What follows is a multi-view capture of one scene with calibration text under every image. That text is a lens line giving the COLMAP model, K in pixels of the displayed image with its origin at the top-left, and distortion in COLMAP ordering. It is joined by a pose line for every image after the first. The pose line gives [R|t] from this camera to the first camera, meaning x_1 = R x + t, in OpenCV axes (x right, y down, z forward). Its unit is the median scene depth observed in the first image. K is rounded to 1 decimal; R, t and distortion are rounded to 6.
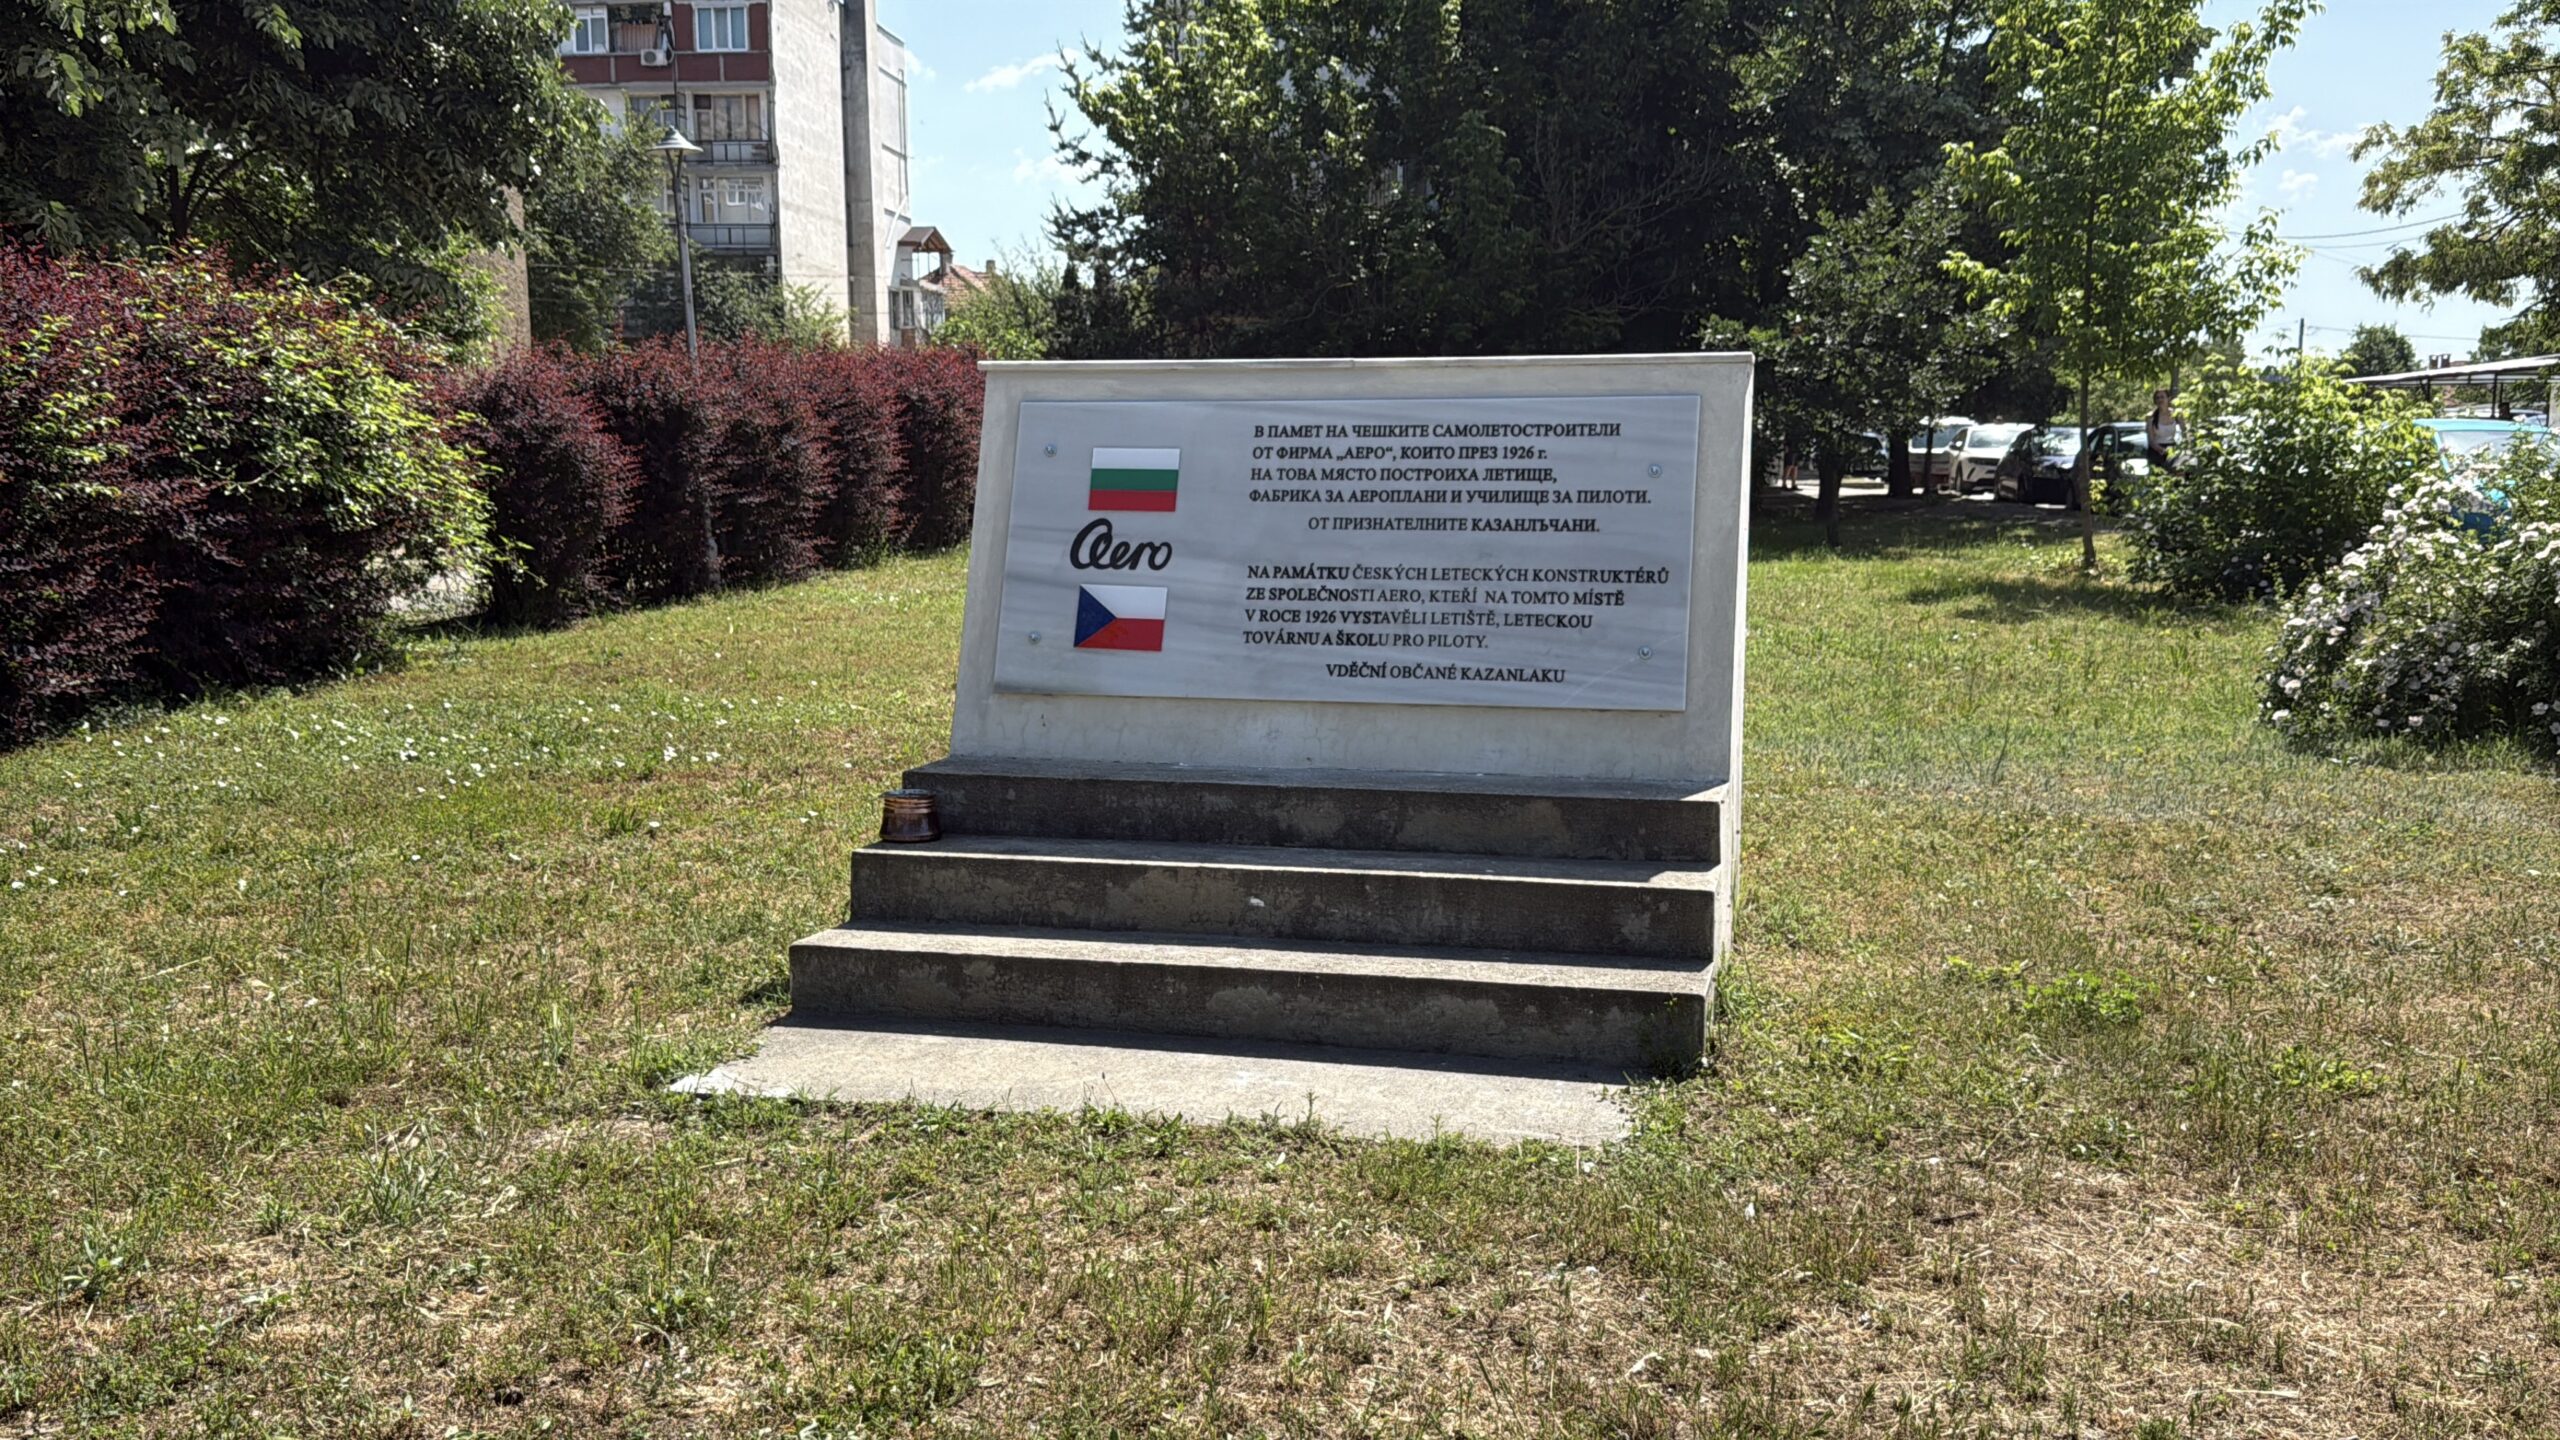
lens RADIAL K [[2201.8, 0, 1285.5], [0, 2201.8, 736.0], [0, 0, 1]] dist [0.161265, -0.328211]
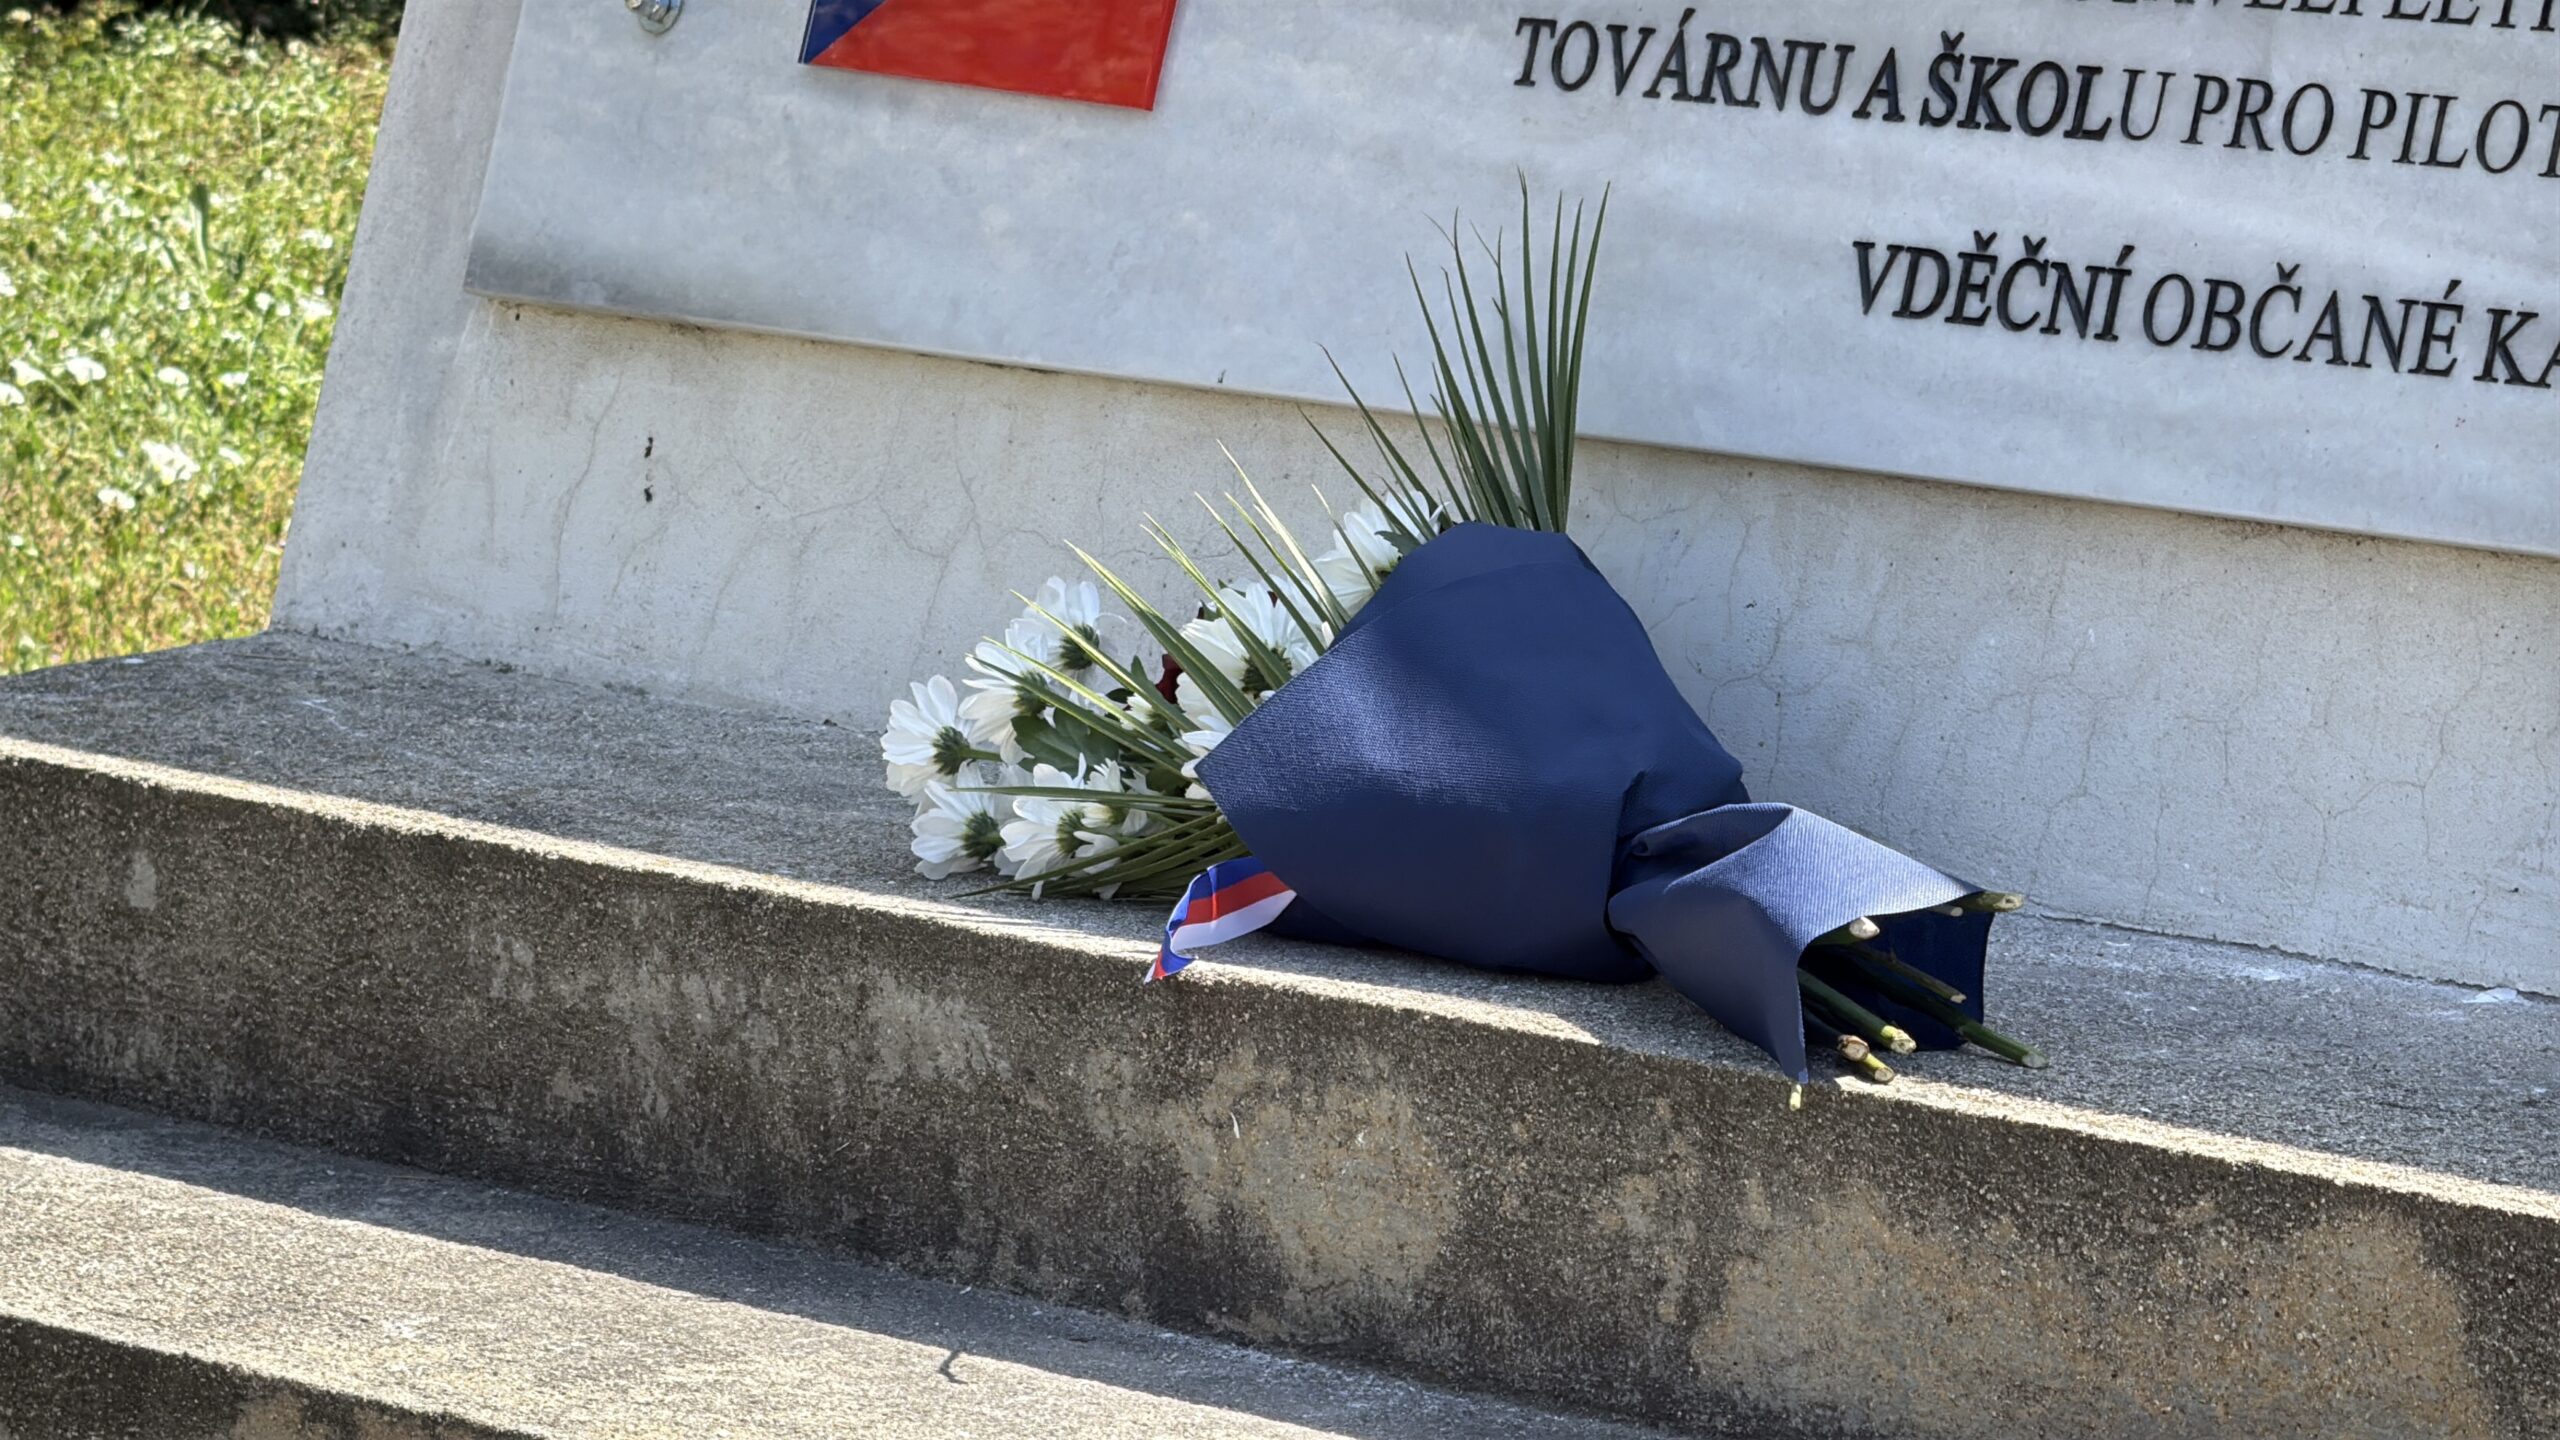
lens RADIAL K [[11158.5, 0, 1281.8], [0, 11158.5, 717.1], [0, 0, 1]] dist [0.187364, 3.444641]
pose [[0.837720, 0.072586, -0.541255, 0.429767], [-0.047090, 0.997037, 0.060826, -0.045124], [0.544066, -0.025468, 0.838656, 0.275537]]
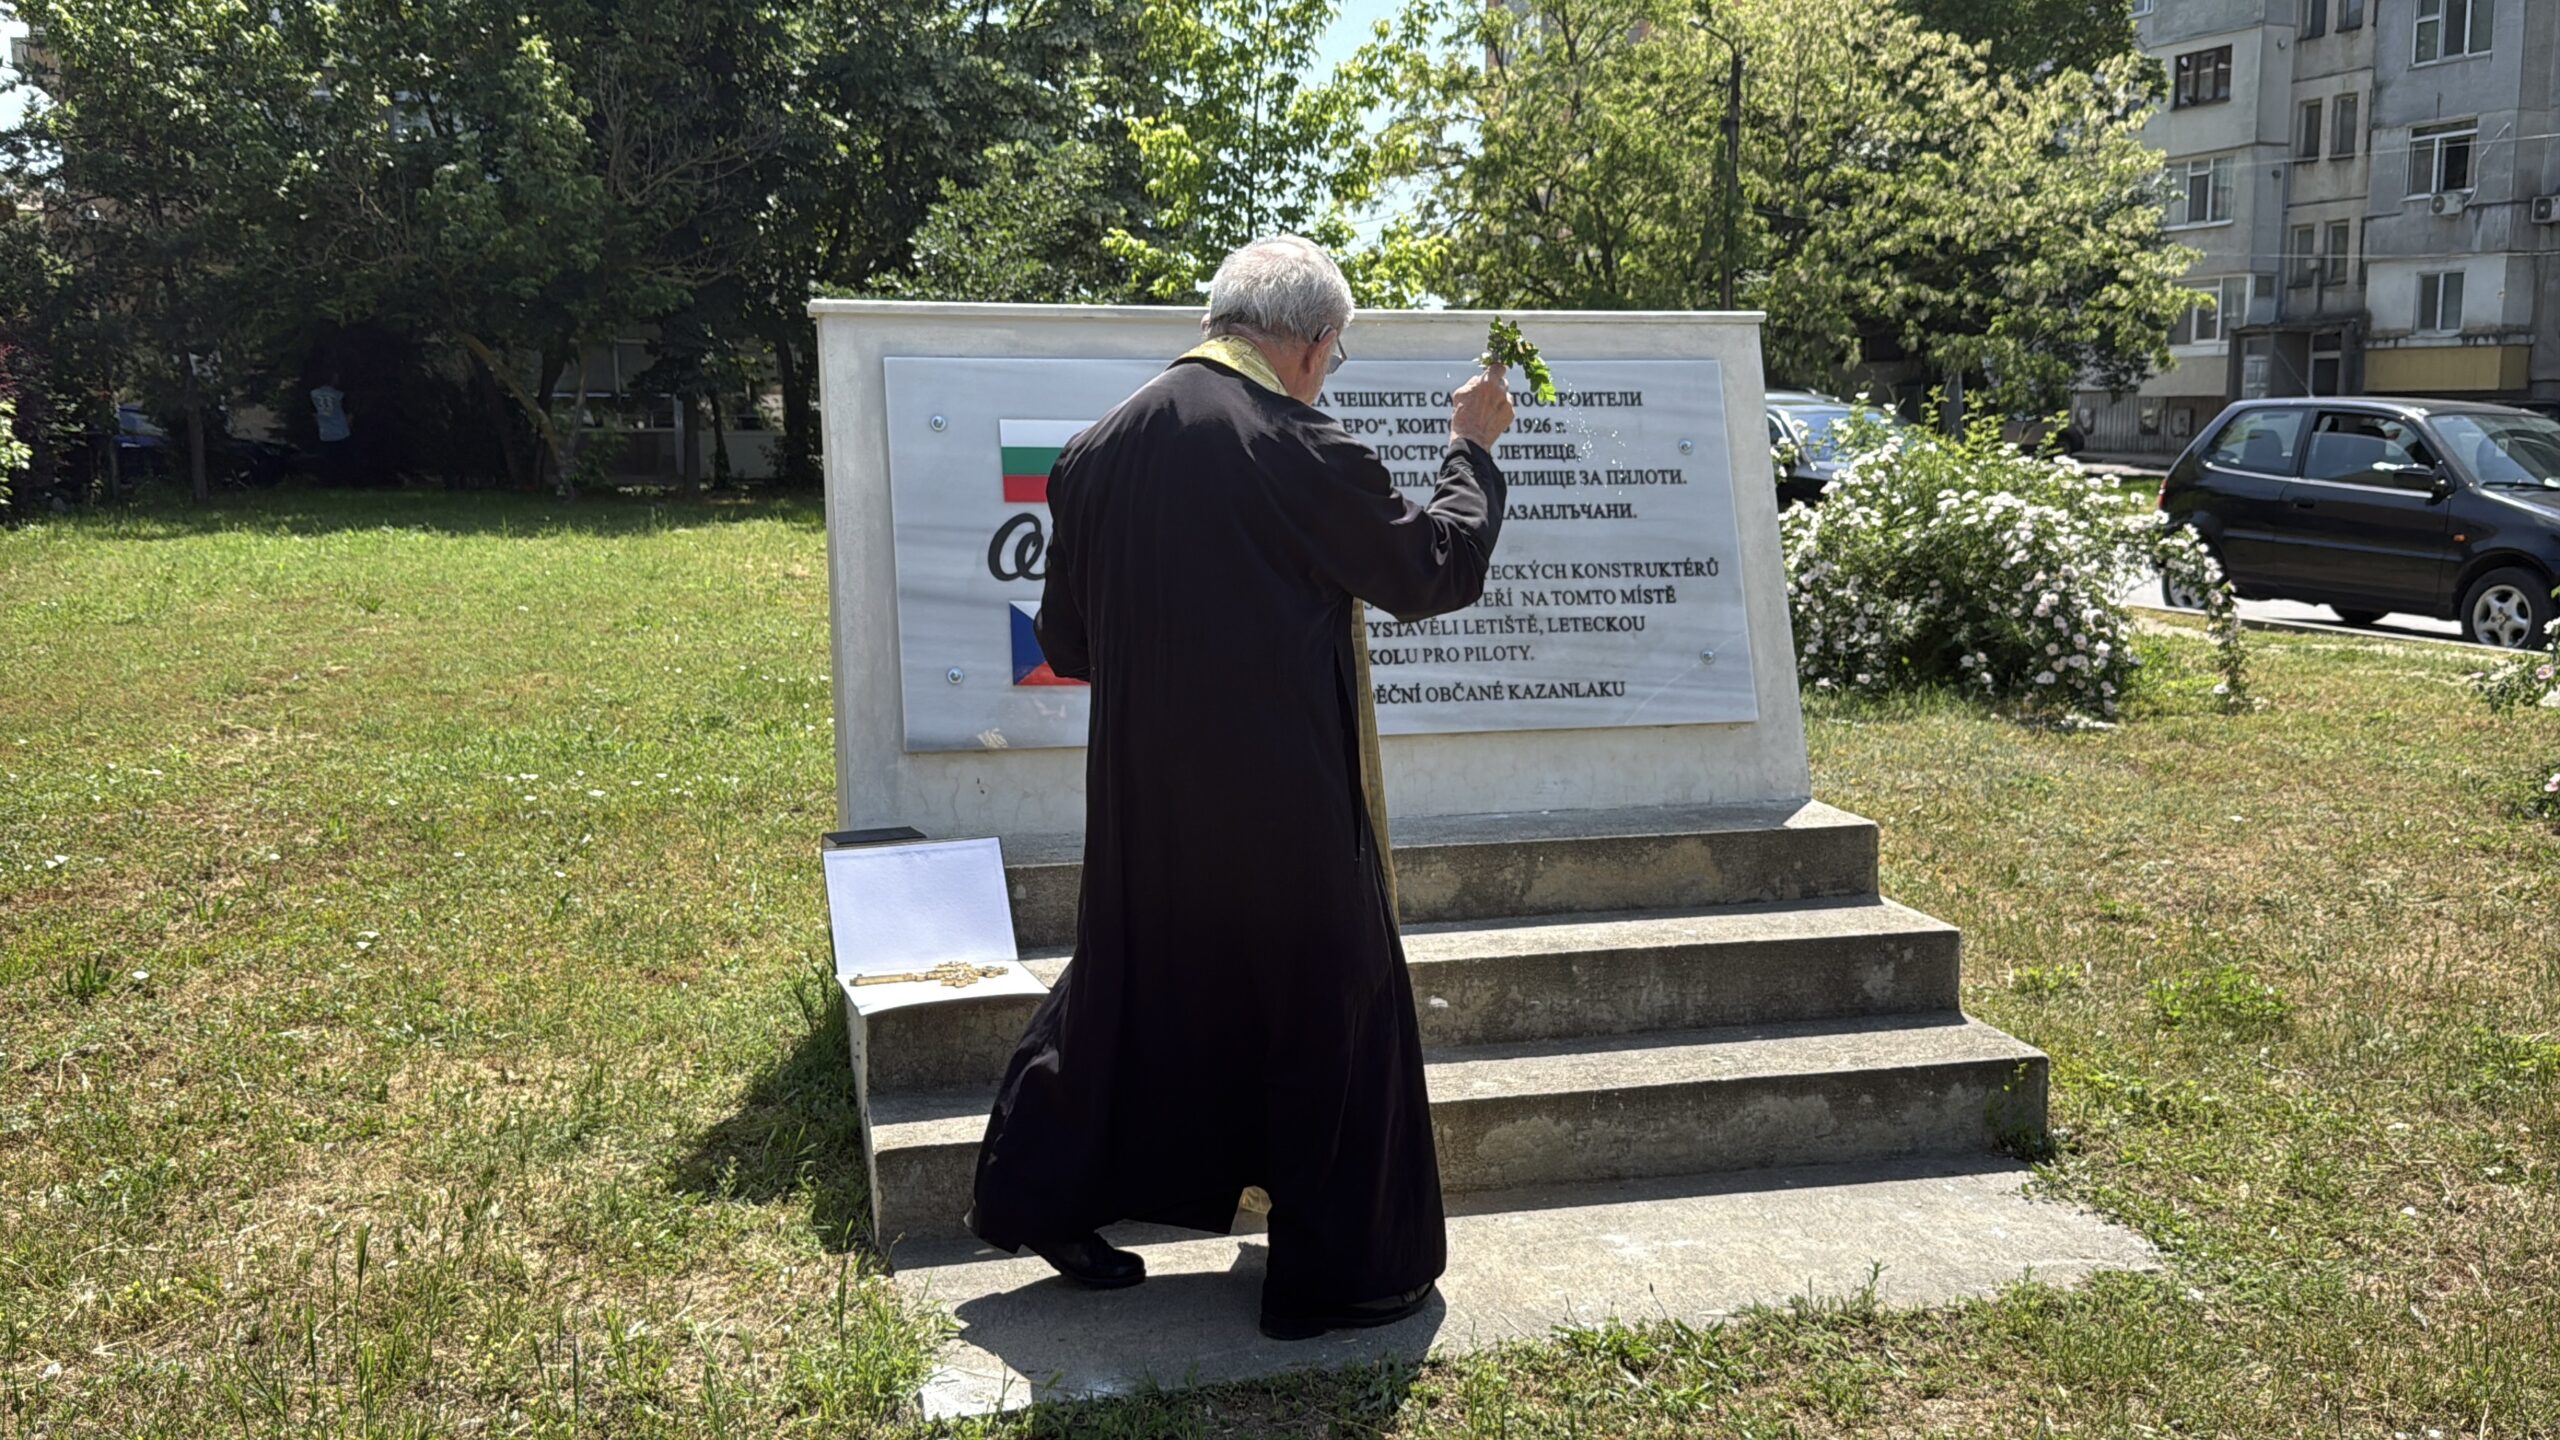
lens RADIAL K [[2203.5, 0, 1291.6], [0, 2203.5, 732.2], [0, 0, 1]] dist [0.147754, -0.270477]
pose [[0.882765, -0.065474, 0.465230, -0.369000], [0.061173, 0.997830, 0.024354, -0.037566], [-0.465815, 0.006961, 0.884855, 0.295621]]
